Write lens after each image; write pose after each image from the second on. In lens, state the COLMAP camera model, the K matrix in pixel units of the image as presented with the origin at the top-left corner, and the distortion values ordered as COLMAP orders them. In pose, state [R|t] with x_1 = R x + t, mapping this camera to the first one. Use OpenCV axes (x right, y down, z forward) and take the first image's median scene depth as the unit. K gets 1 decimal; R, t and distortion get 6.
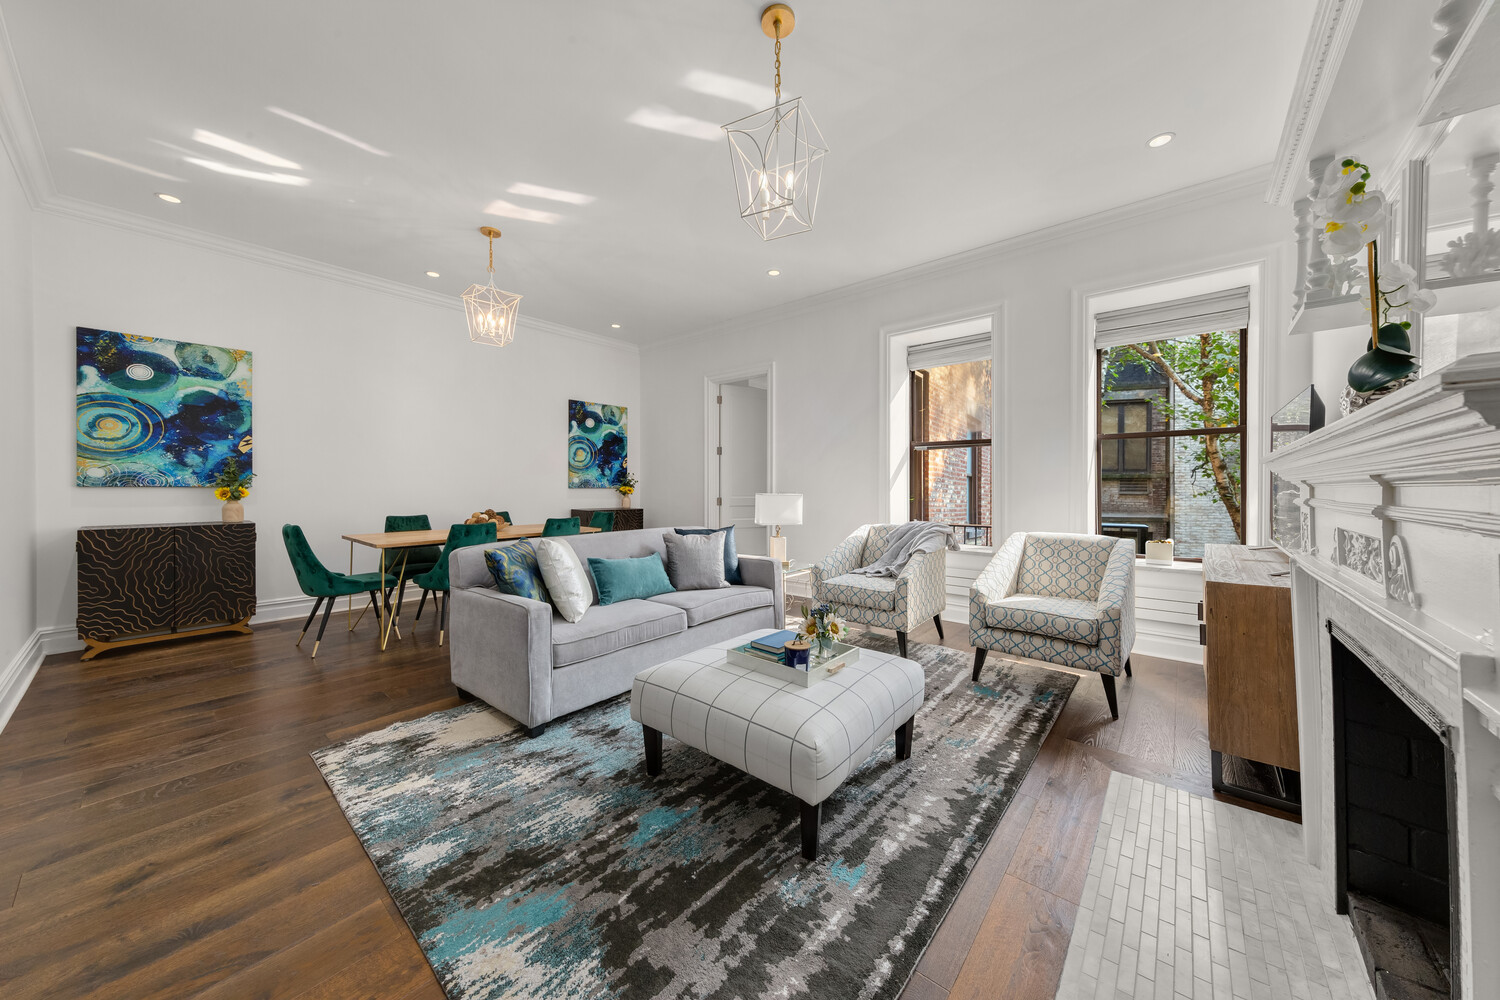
lens RADIAL K [[510.6, 0, 750.0], [0, 510.6, 500.0], [0, 0, 1]] dist [0.003283, 0.000048]
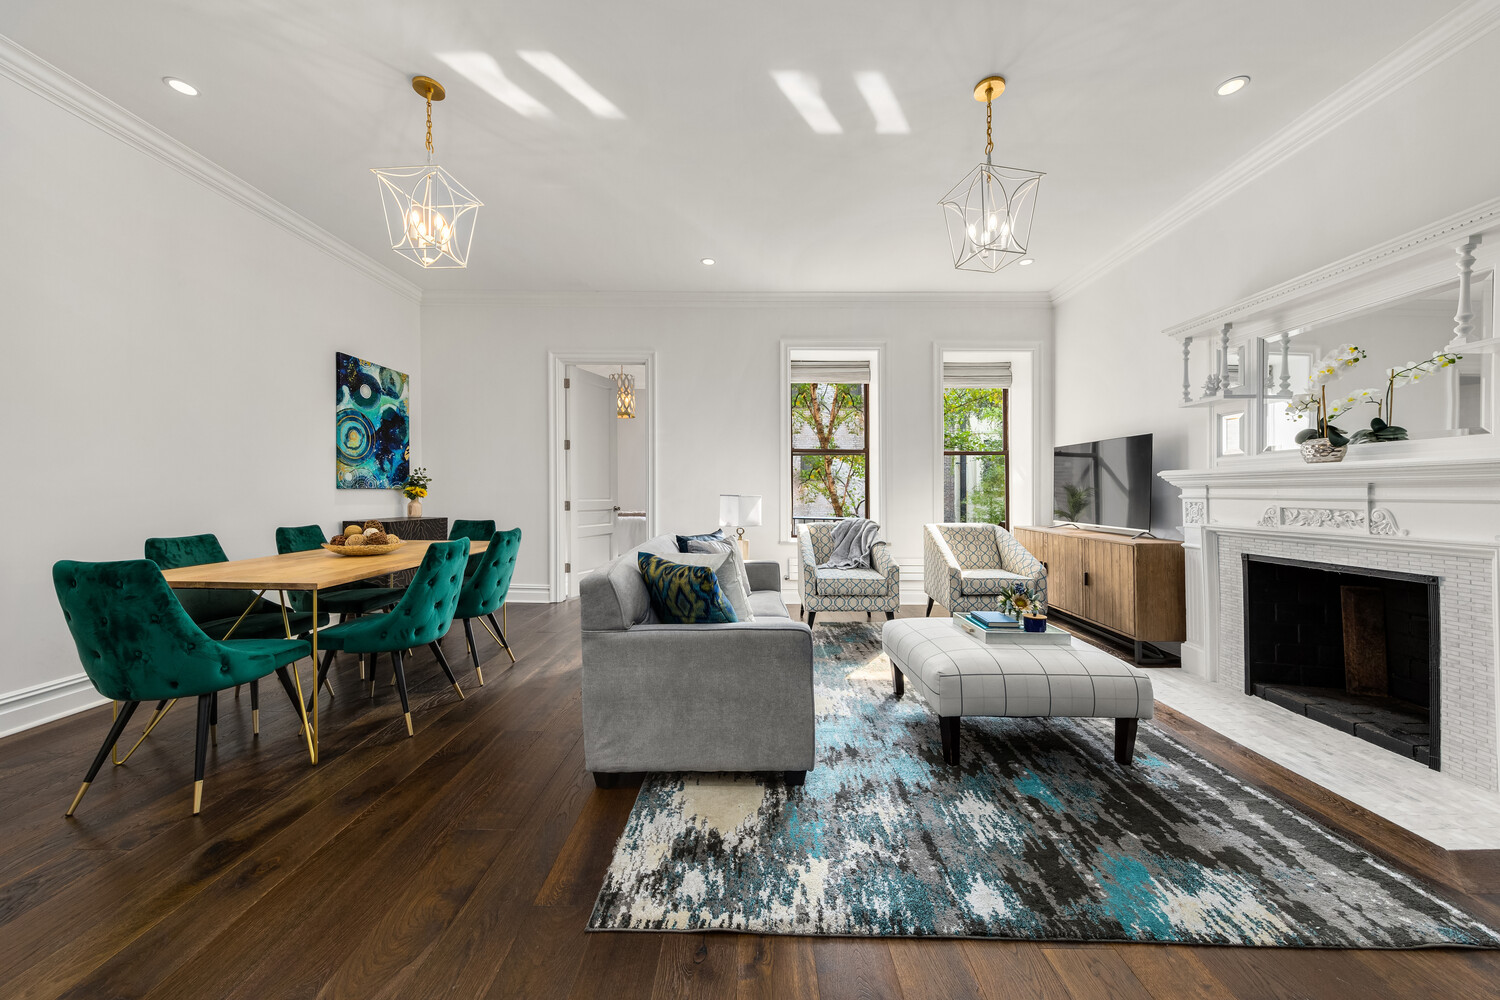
lens RADIAL K [[537.3, 0, 750.0], [0, 537.3, 500.0], [0, 0, 1]] dist [-0.000201, -0.000090]
pose [[0.766996, -0.007446, 0.641608, -0.994968], [0.013621, 0.999896, -0.004679, 0.004544], [-0.641507, 0.012328, 0.767018, 0.357839]]
